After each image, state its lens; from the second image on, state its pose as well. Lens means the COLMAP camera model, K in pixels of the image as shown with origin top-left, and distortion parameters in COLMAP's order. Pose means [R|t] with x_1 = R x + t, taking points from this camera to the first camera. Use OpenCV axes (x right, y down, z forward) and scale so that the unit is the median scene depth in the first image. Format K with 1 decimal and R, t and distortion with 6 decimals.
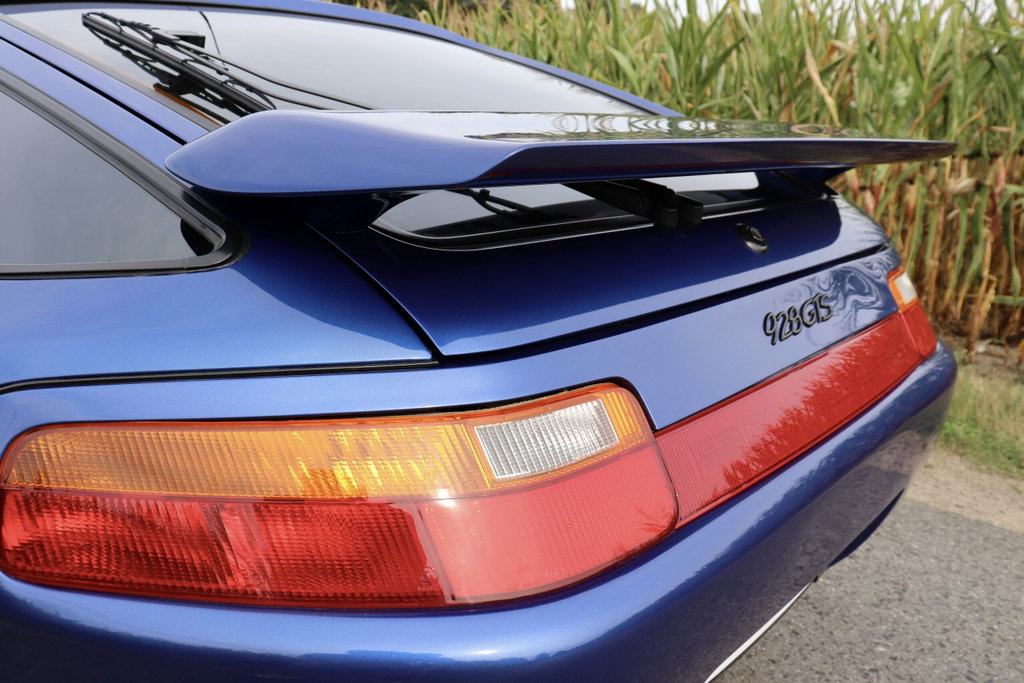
lens RADIAL K [[855.6, 0, 507.8], [0, 855.6, 347.8], [0, 0, 1]] dist [-0.141782, 0.101878]
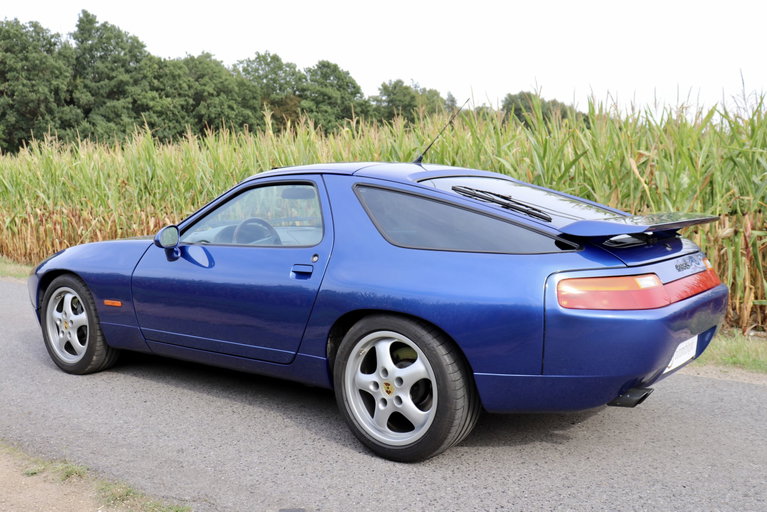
lens RADIAL K [[829.5, 0, 381.4], [0, 829.5, 249.7], [0, 0, 1]] dist [-0.042251, 0.000000]
pose [[0.995029, -0.035787, 0.092929, -0.296362], [0.053015, 0.980327, -0.190130, 0.115389], [-0.084297, 0.194111, 0.977351, -0.556133]]
